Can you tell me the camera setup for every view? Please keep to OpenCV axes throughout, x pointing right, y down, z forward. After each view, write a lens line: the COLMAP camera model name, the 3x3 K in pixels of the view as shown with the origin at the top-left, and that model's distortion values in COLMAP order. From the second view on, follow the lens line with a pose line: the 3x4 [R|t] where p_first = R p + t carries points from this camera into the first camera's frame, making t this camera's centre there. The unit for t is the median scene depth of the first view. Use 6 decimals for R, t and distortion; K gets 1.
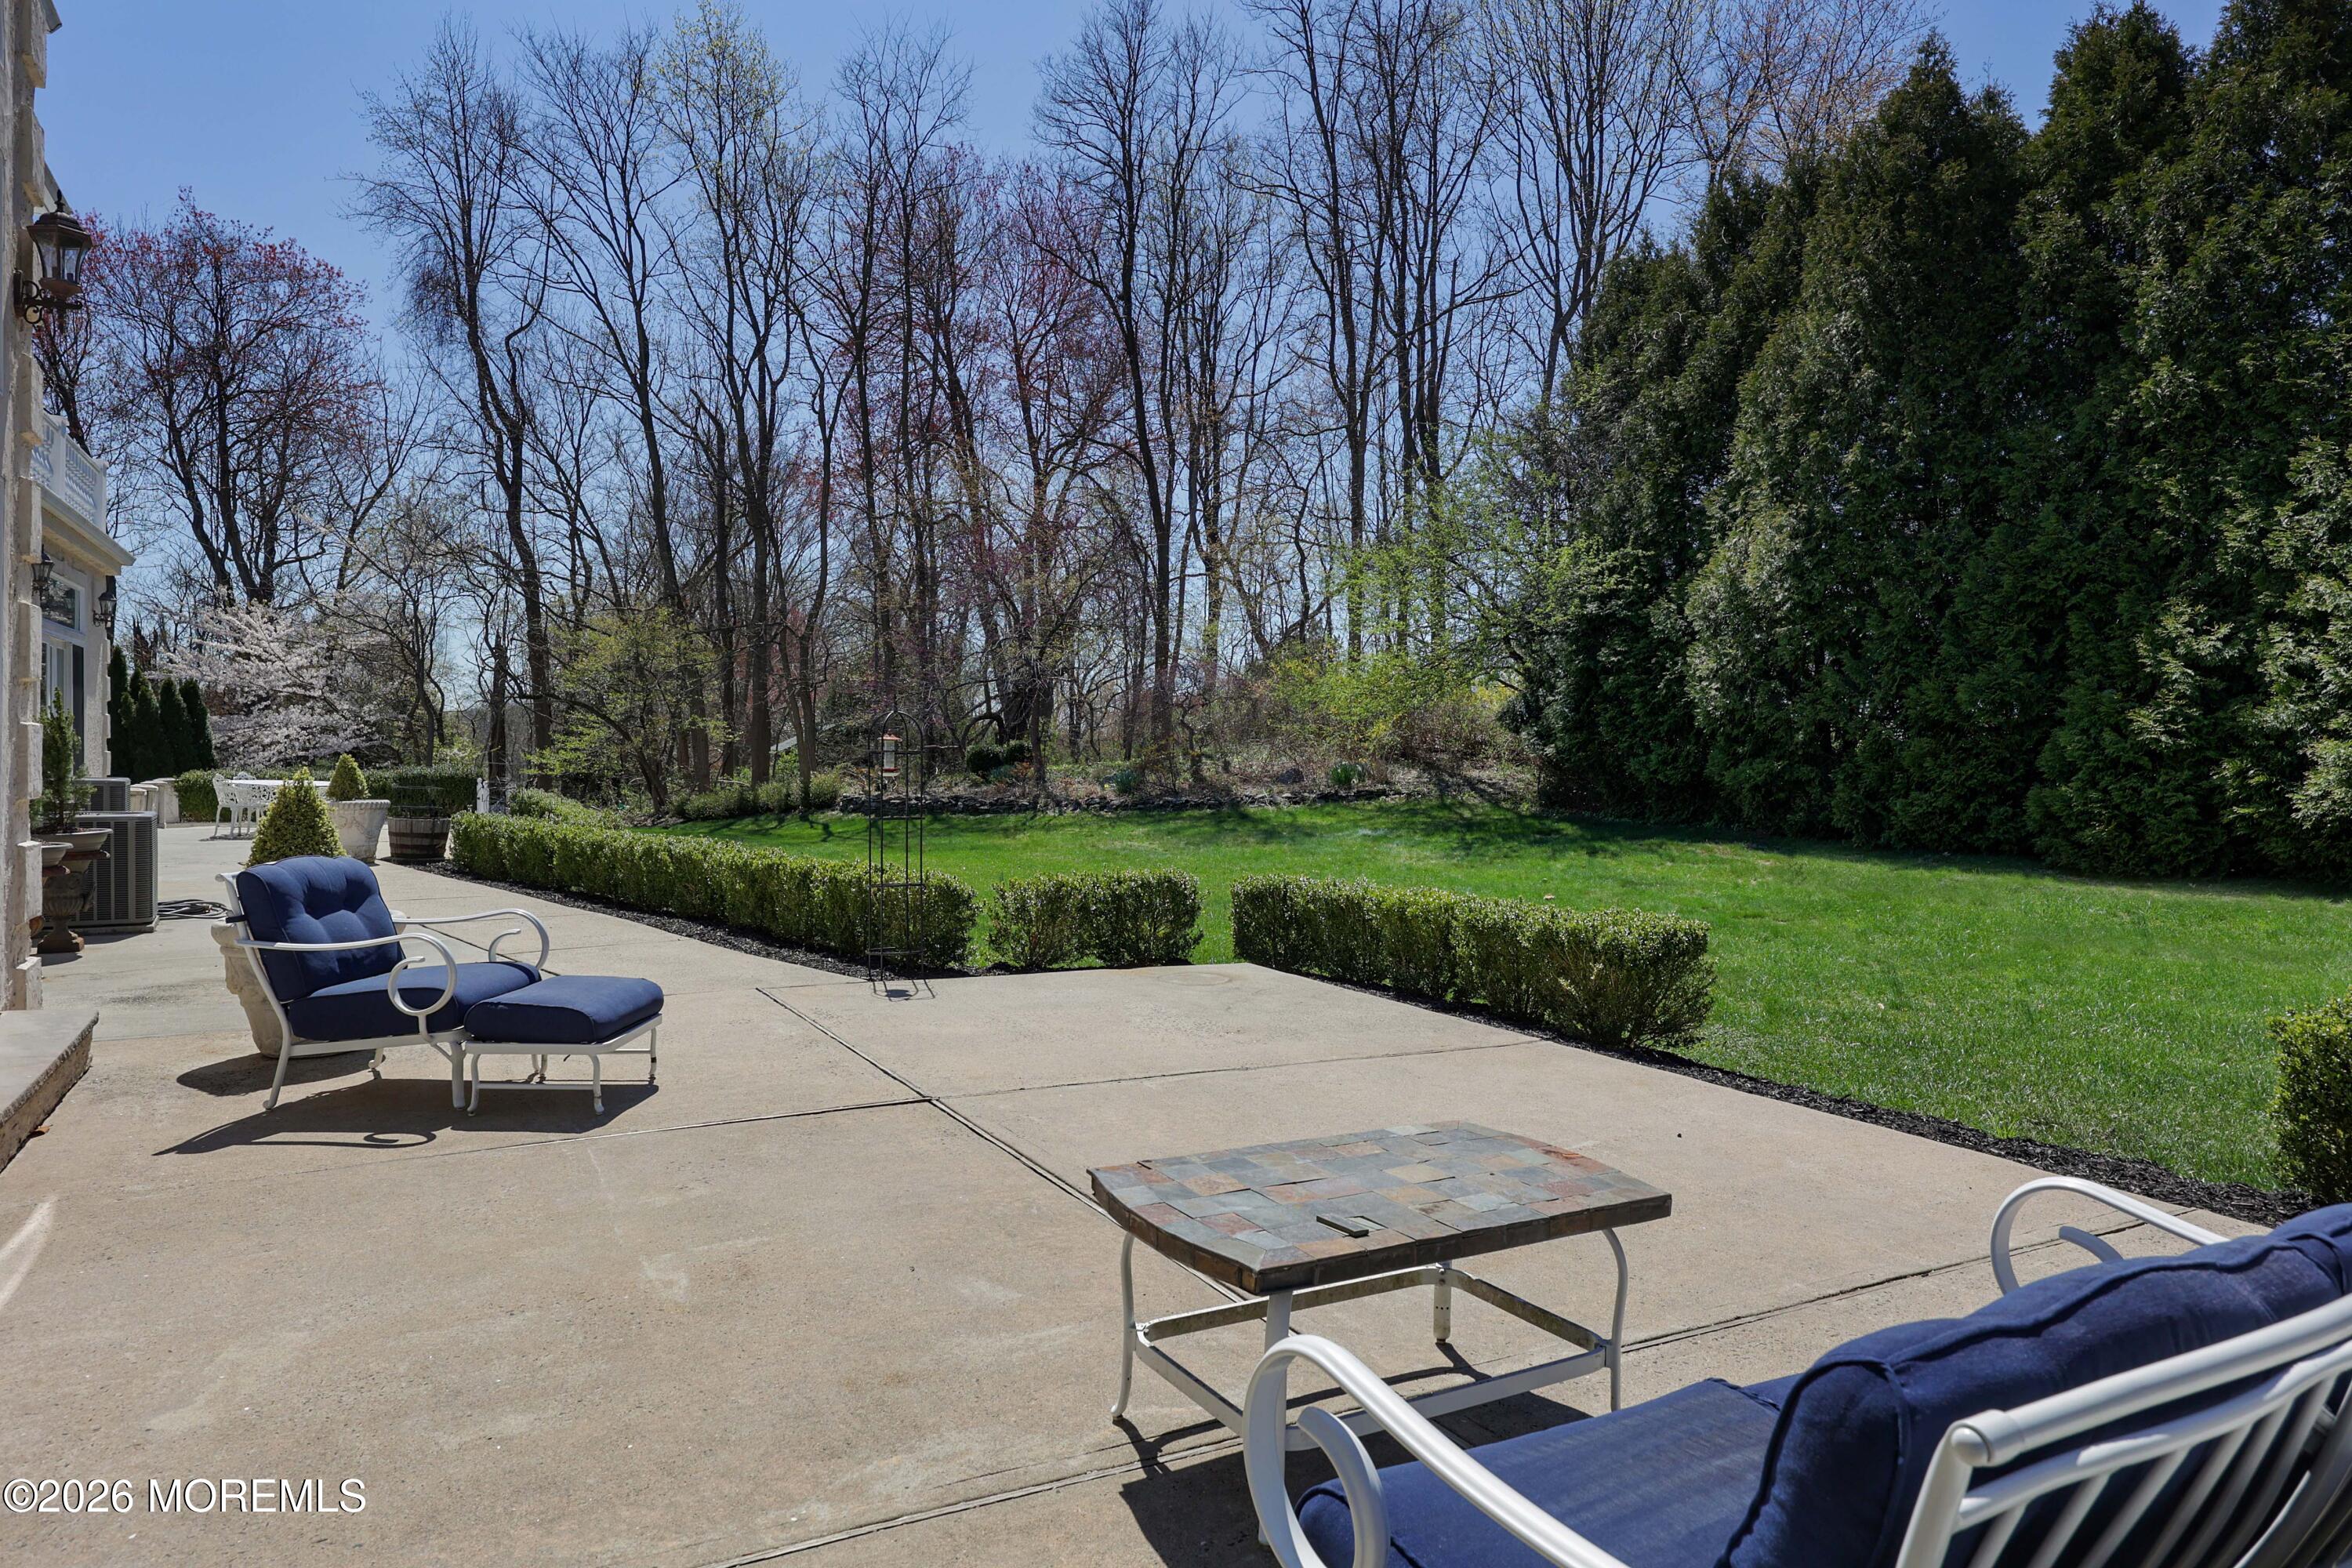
lens RADIAL K [[1494.3, 0, 1176.0], [0, 1494.3, 784.0], [0, 0, 1]] dist [0.001304, -0.000097]
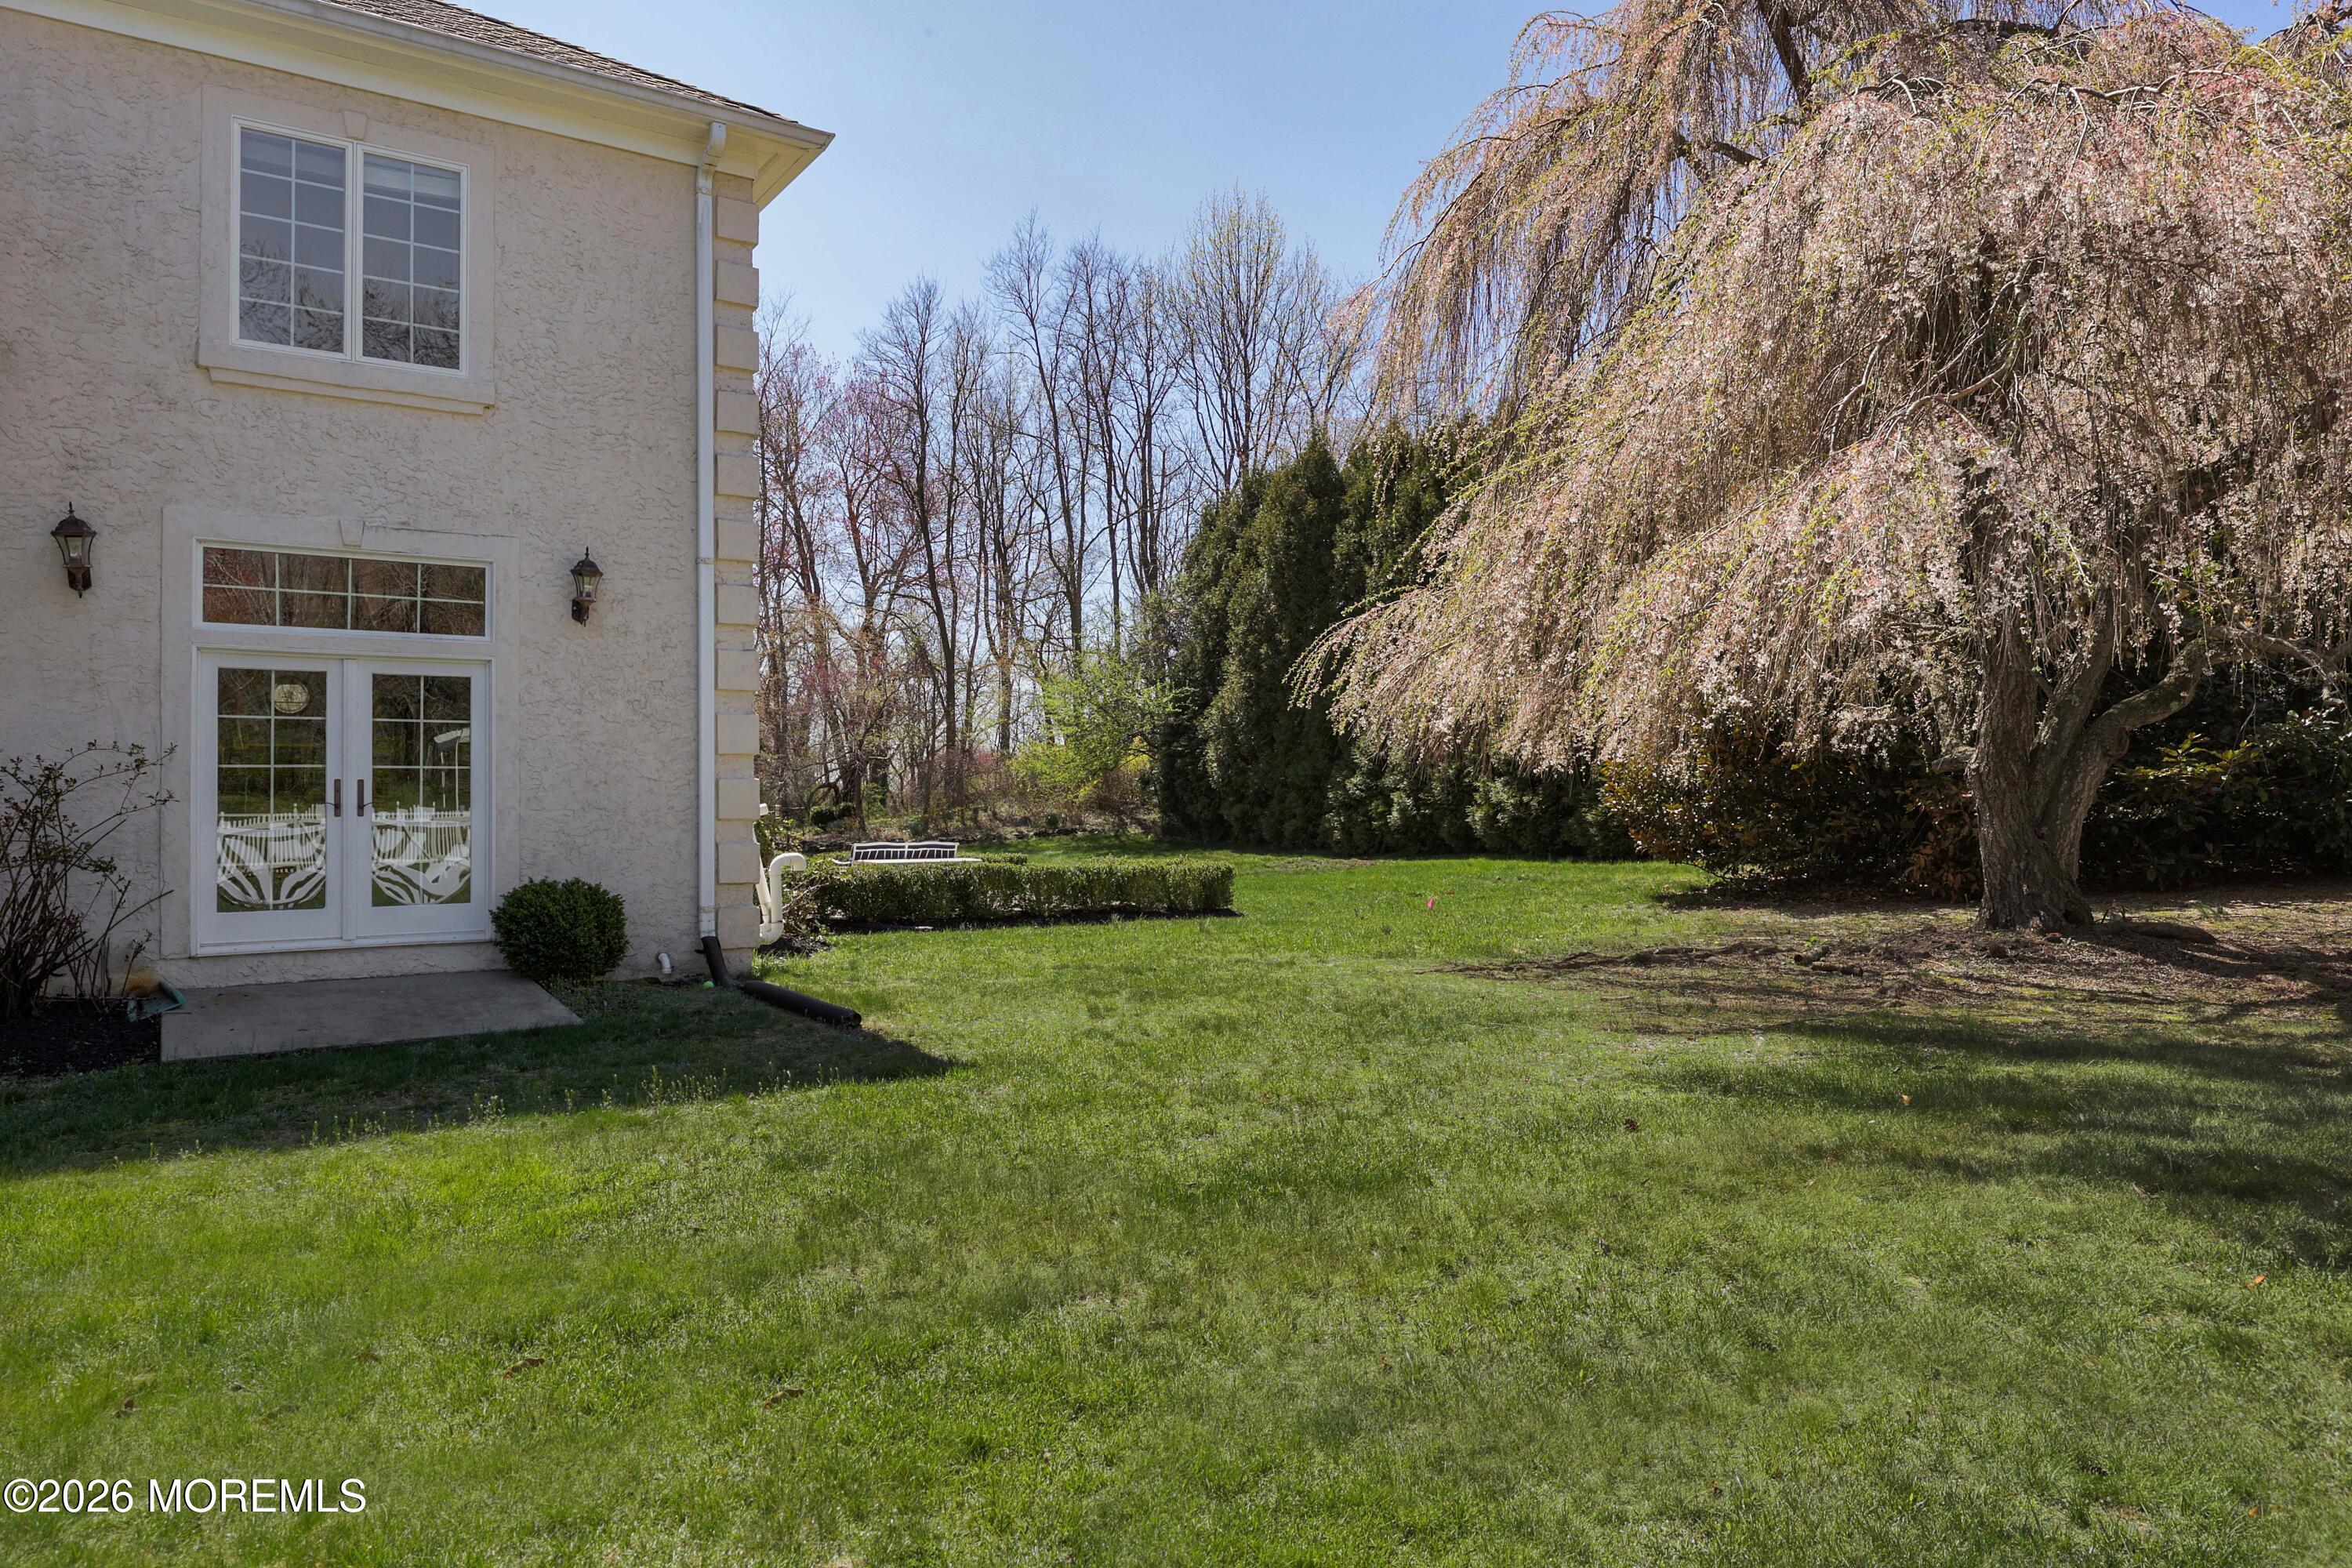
lens RADIAL K [[1496.8, 0, 1176.0], [0, 1496.8, 784.0], [0, 0, 1]] dist [-0.000420, -0.000129]
pose [[0.995123, -0.019060, 0.096787, 0.061261], [0.022779, 0.999038, -0.037467, 0.012583], [-0.095979, 0.039489, 0.994600, -0.405515]]
